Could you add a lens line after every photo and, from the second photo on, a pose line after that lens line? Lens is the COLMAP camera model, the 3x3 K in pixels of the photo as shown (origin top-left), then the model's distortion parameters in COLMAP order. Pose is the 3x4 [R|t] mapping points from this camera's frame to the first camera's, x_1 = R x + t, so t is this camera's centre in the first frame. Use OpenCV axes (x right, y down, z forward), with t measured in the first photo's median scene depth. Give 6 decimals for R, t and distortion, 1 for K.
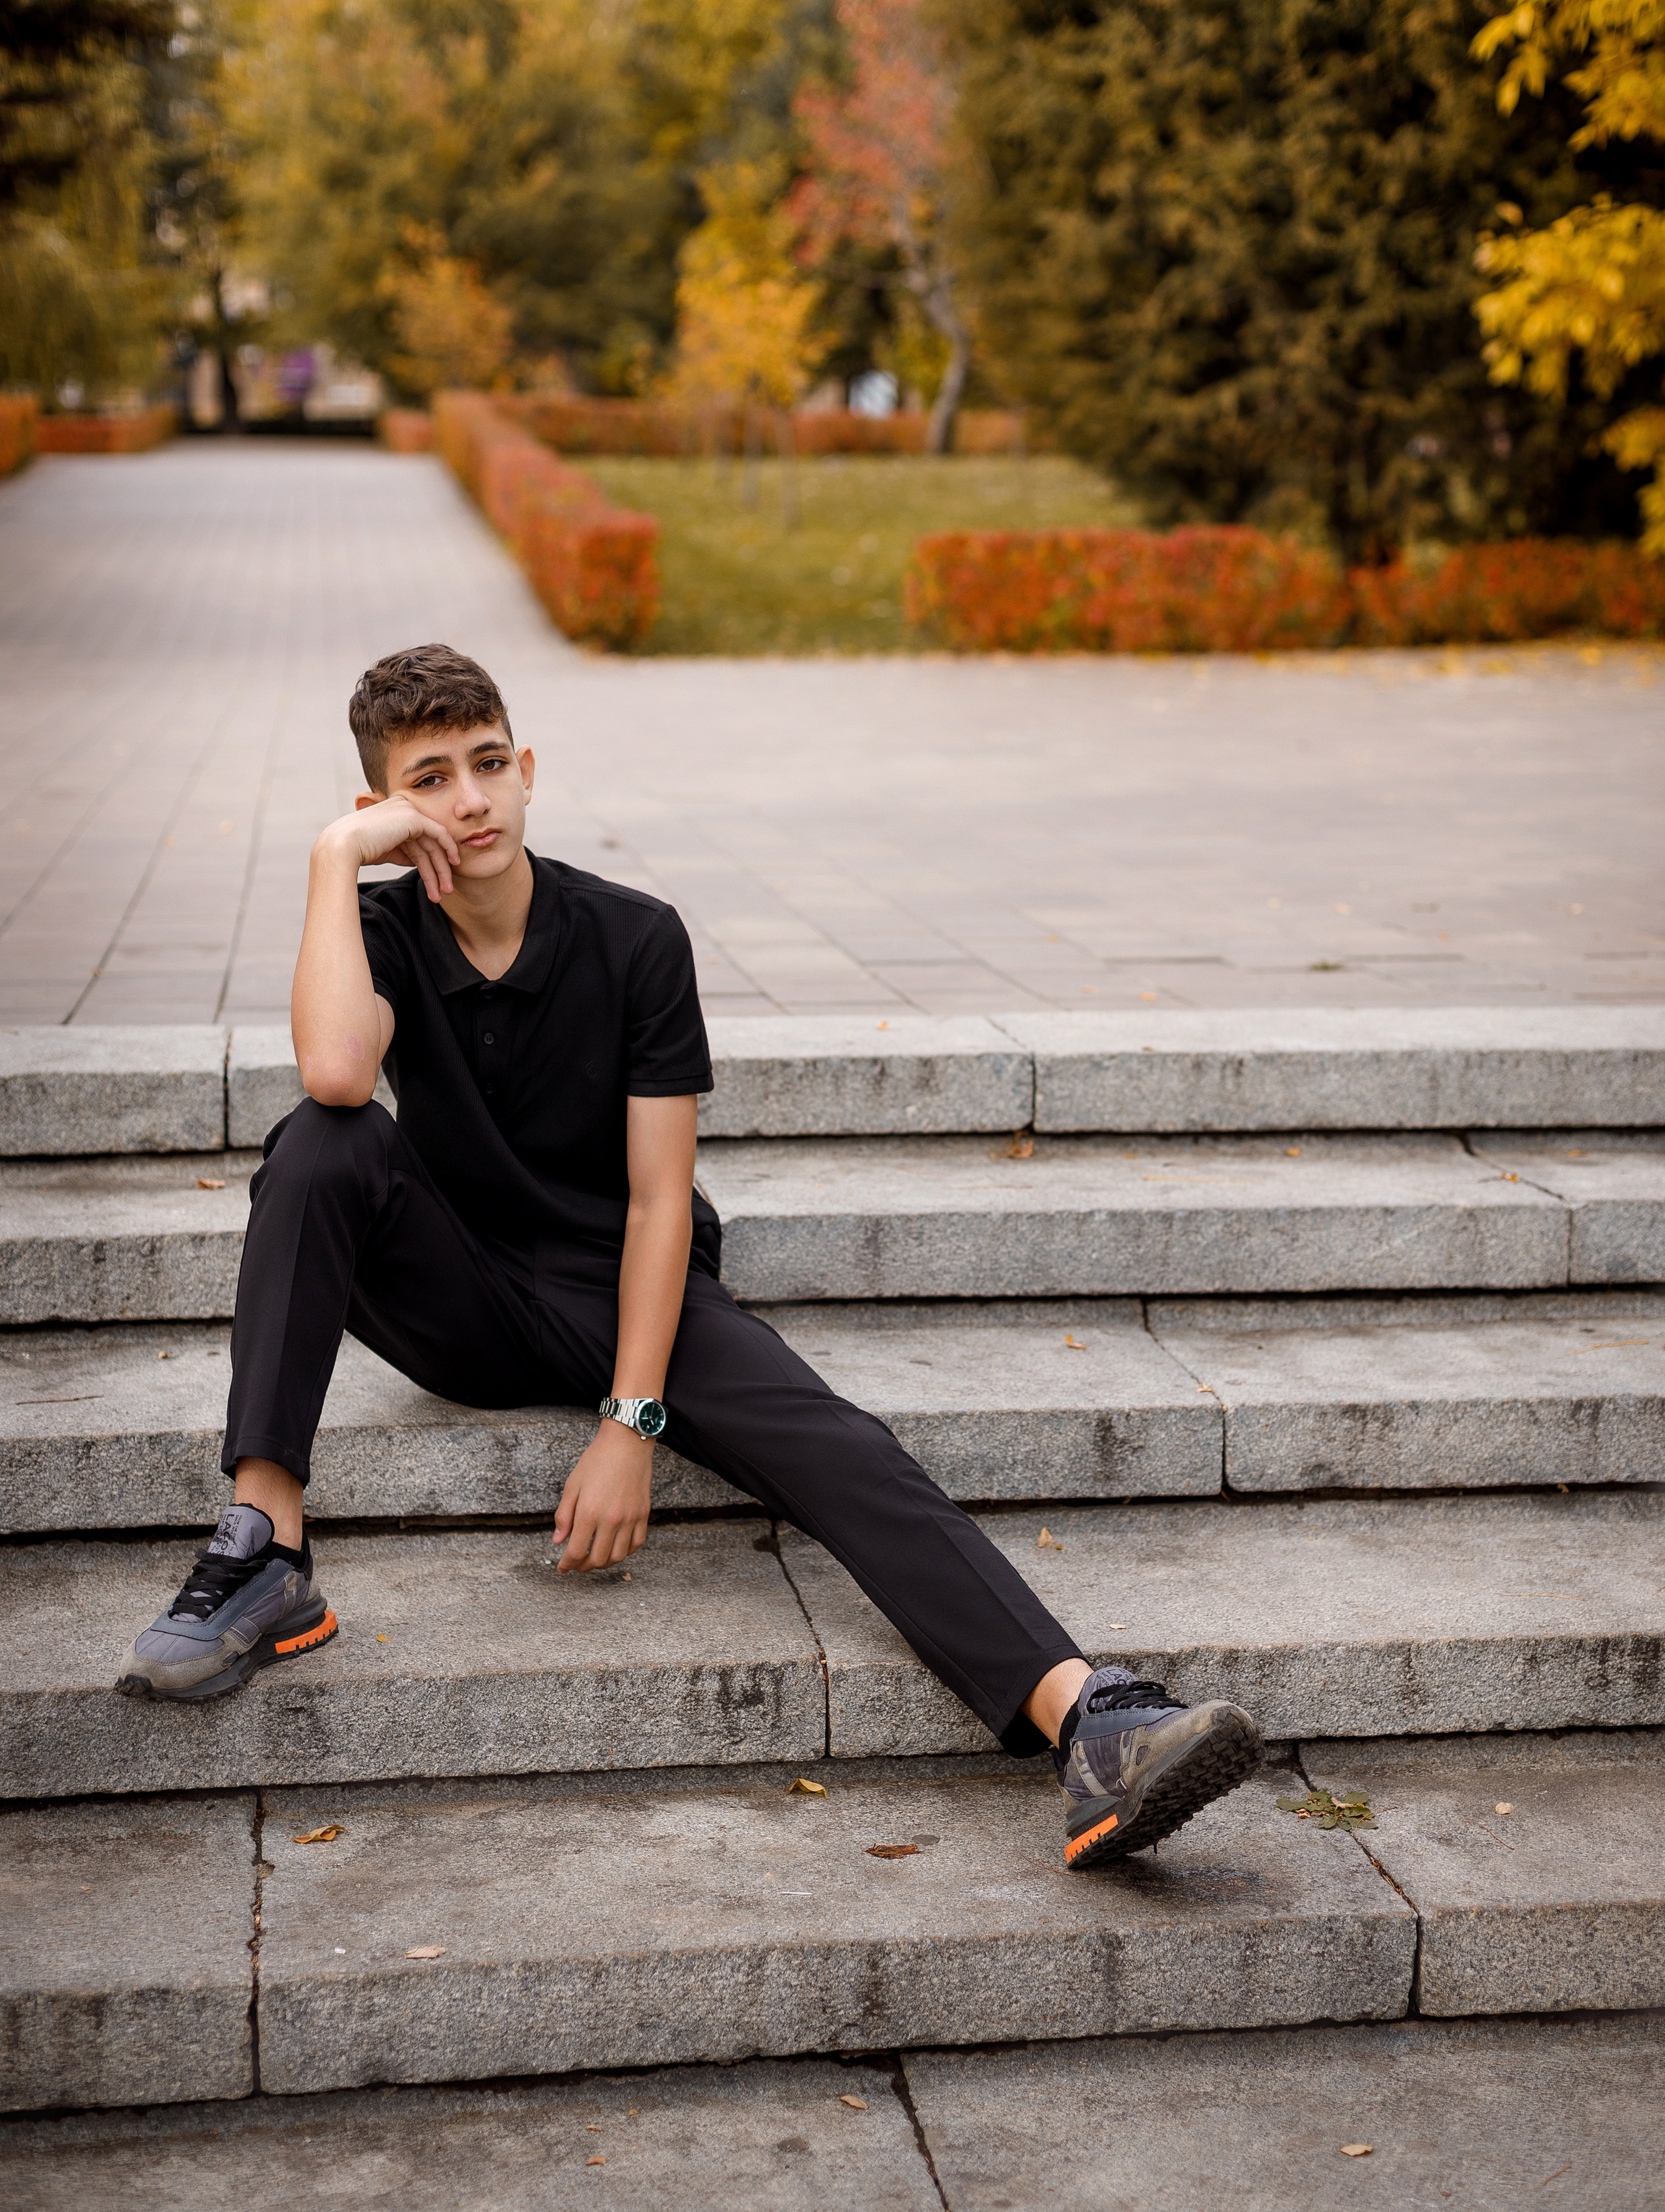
lens RADIAL K [[3550.3, 0, 827.3], [0, 3550.3, 1098.1], [0, 0, 1]] dist [0.147809, 0.000000]
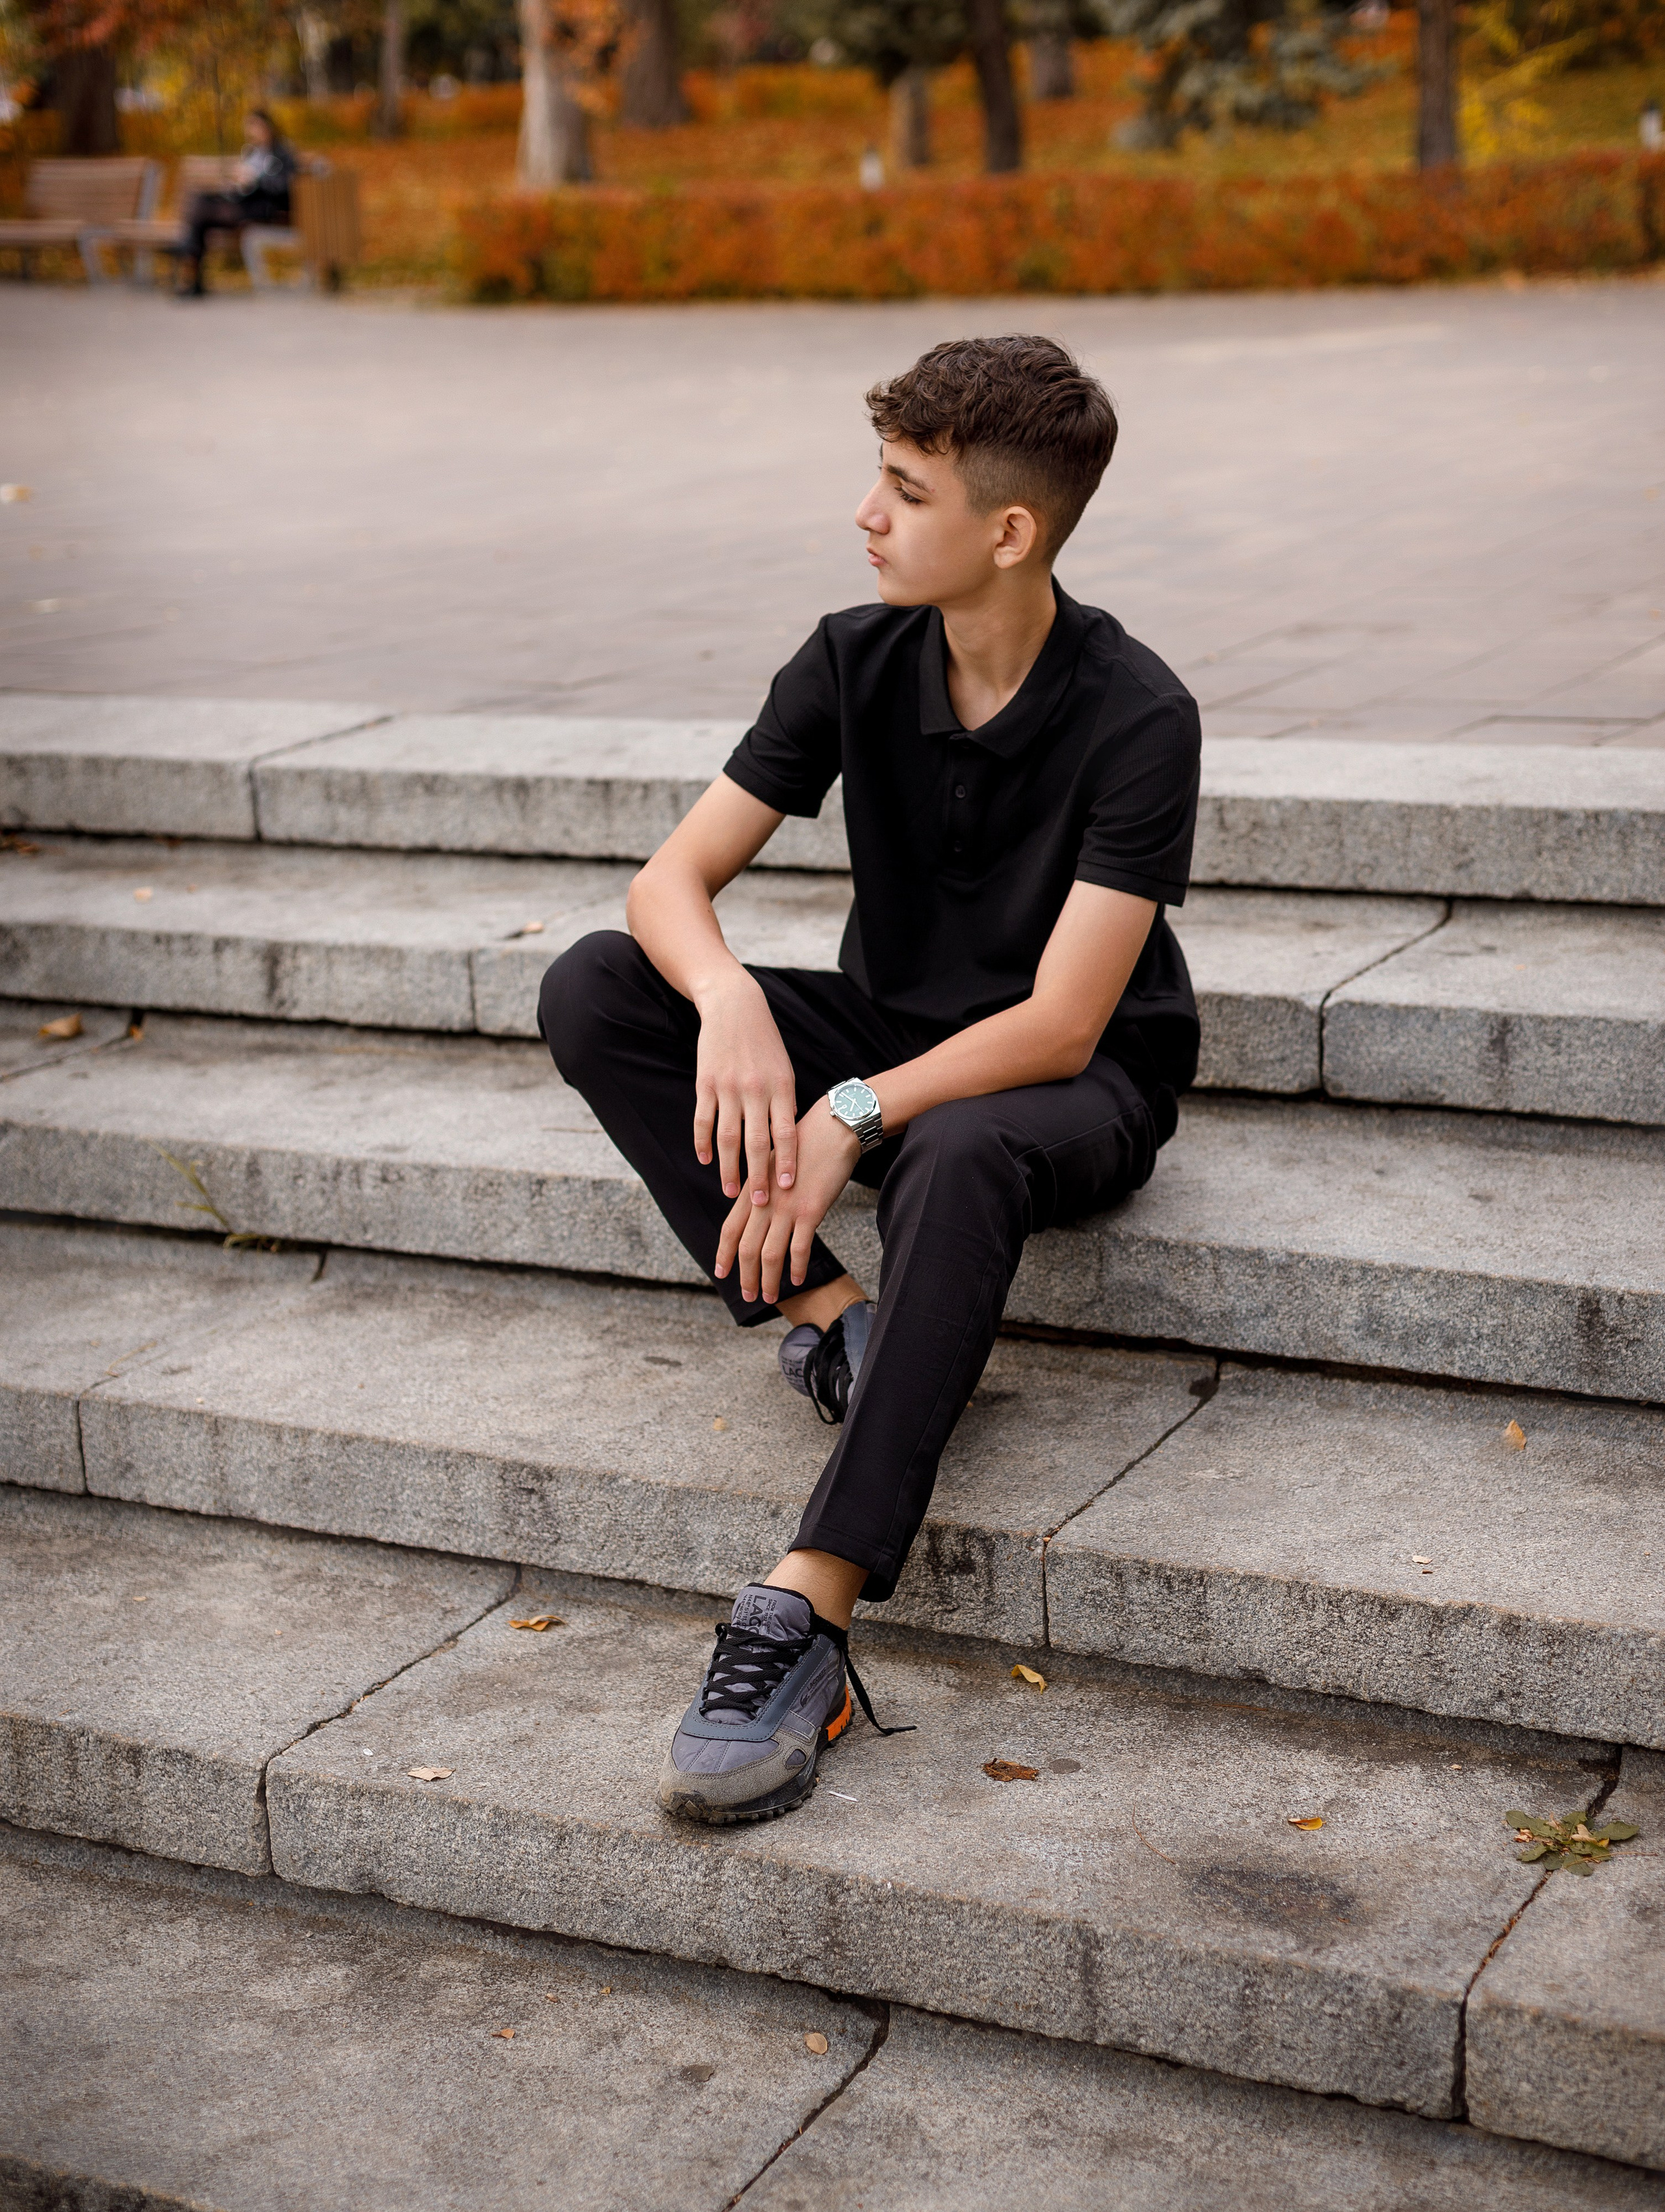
lens RADIAL K [[3550.3, 0, 814.8], [0, 3550.3, 1114.2], [0, 0, 1]] dist [0.147809, 0.000000]
pose [[0.814448, 0.108391, -0.570023, 0.391115], [-0.042898, 0.990957, 0.127141, -0.046345], [0.578649, -0.079097, 0.811732, 0.247217]]
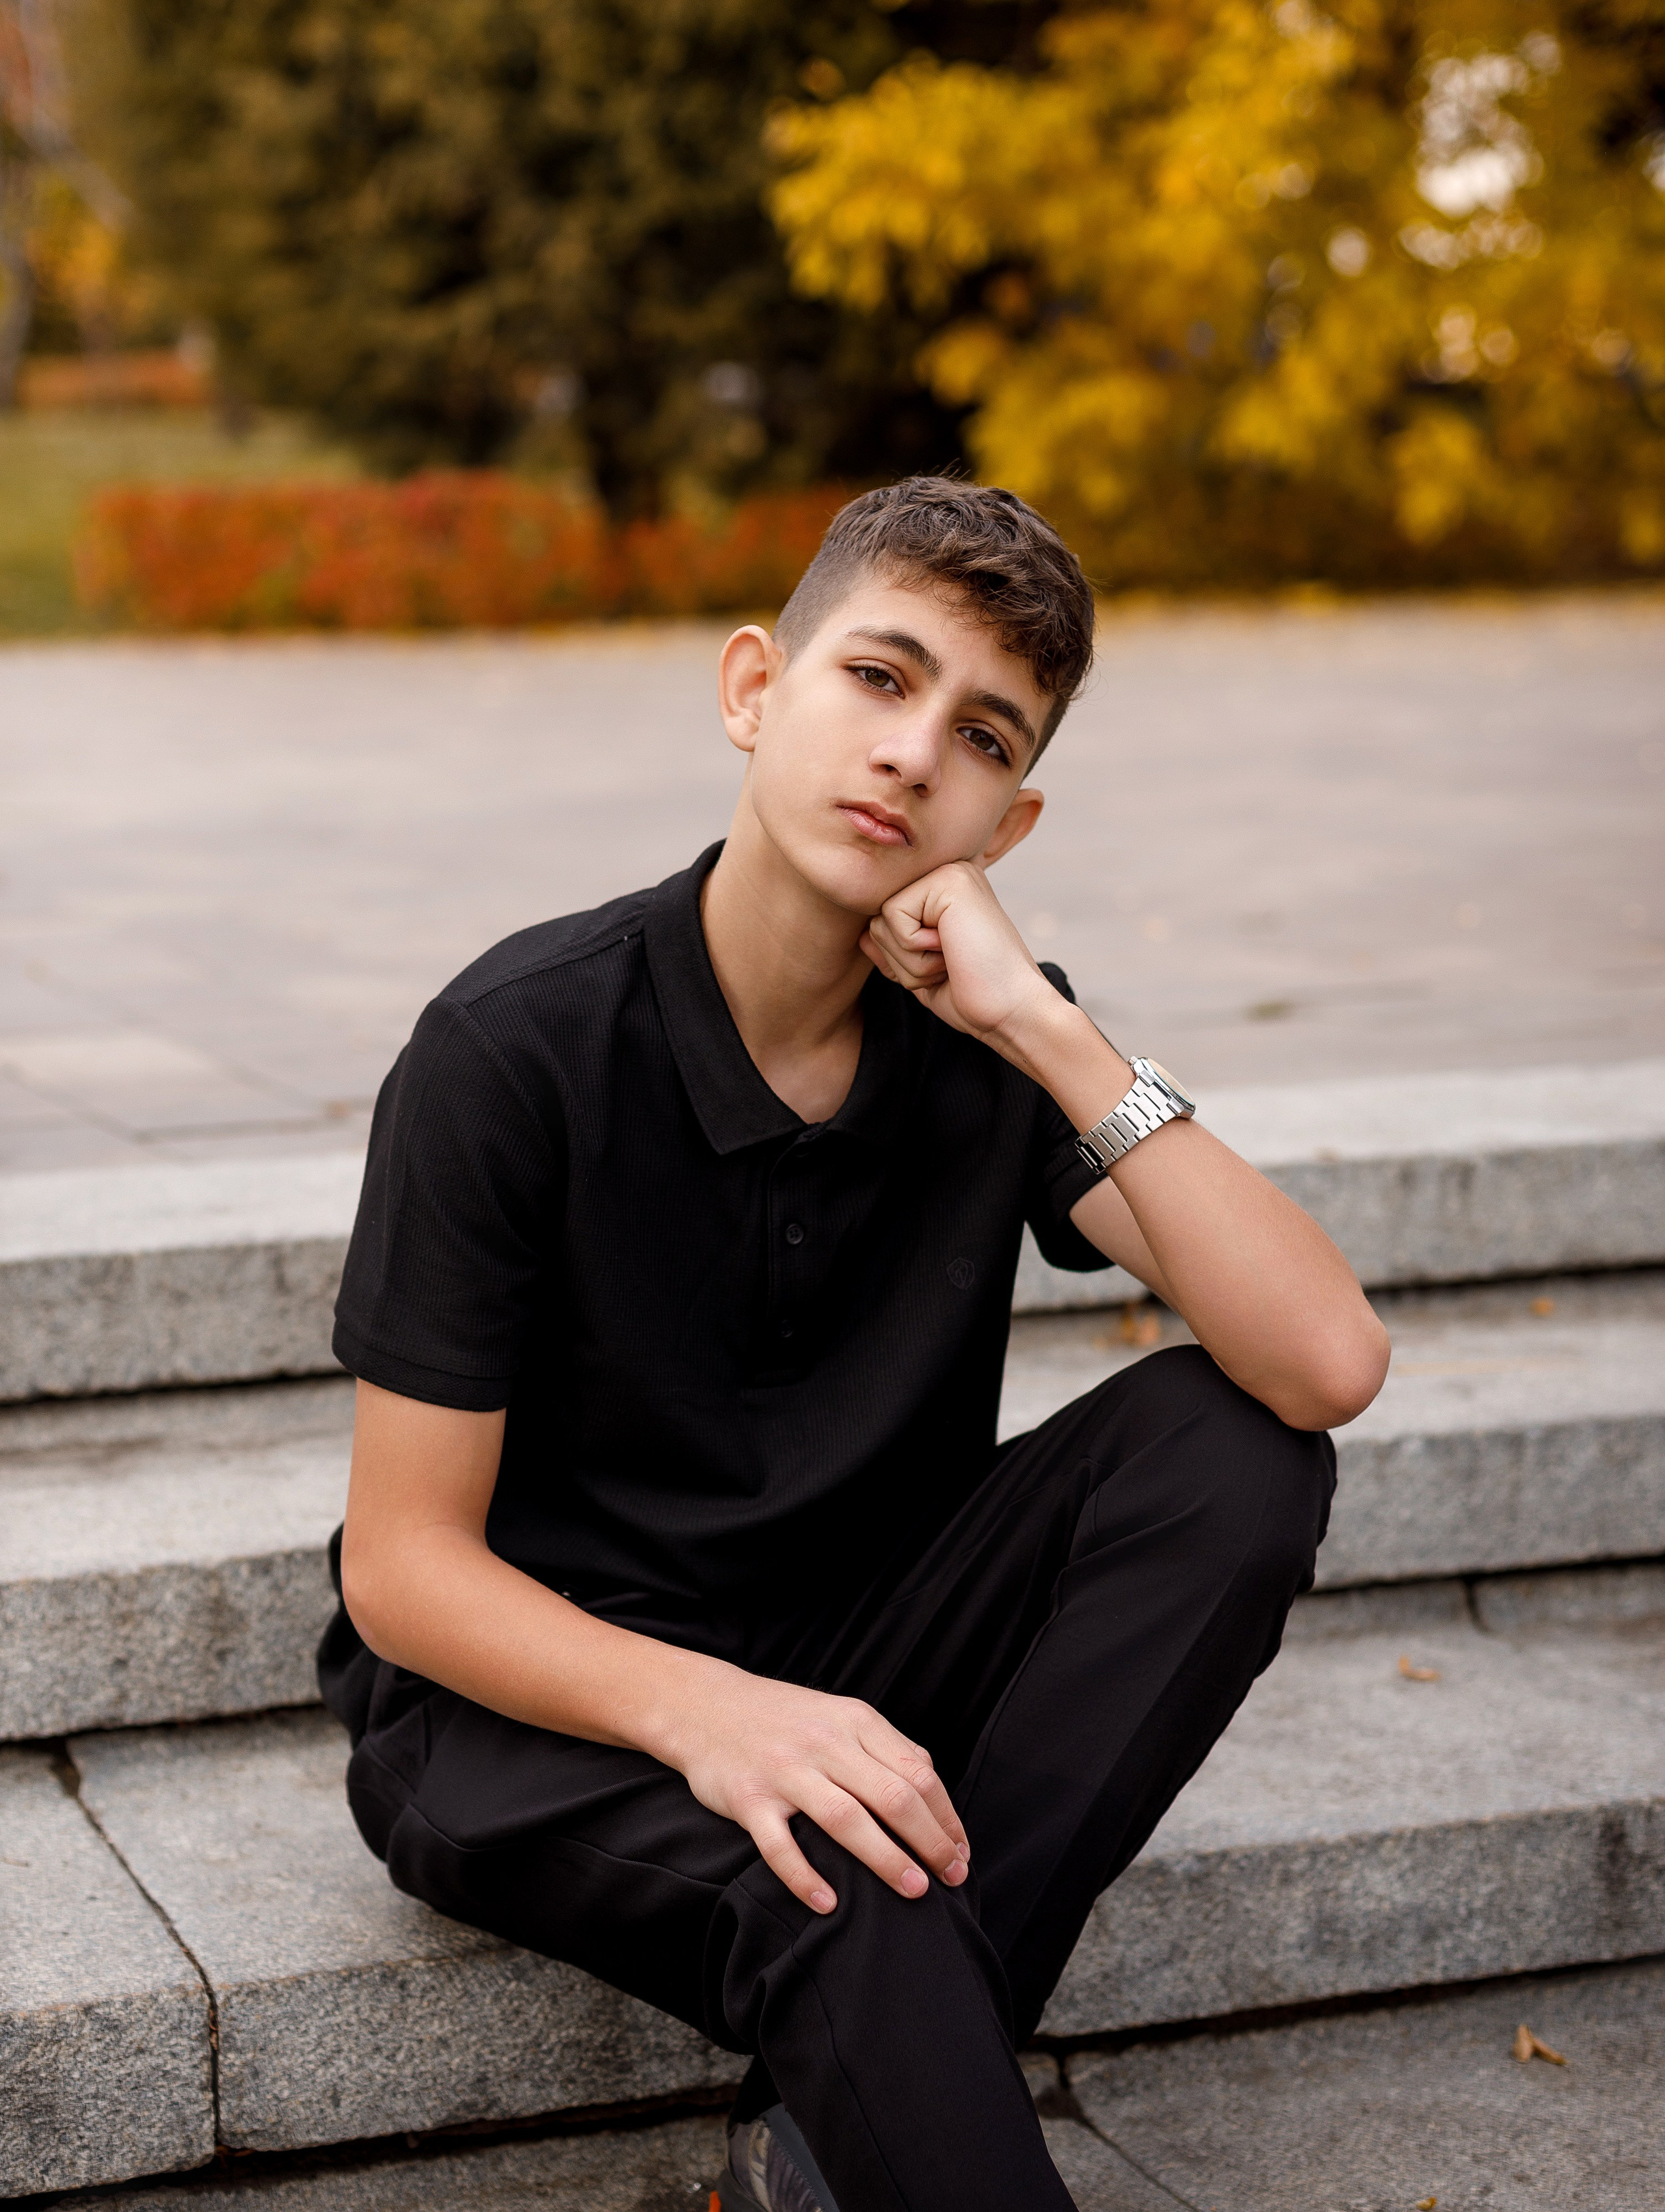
lens RADIAL K [[4124.5, 0, 711.2], [0, 4124.5, 1210.4], [0, 0, 1]] dist [0.128098, 0.000000]
pose [[0.976794, -0.055606, 0.206836, -0.193063], [0.053952, 0.998450, 0.013631, -0.023467], [-0.207273, -0.002156, 0.978281, 0.384556]]
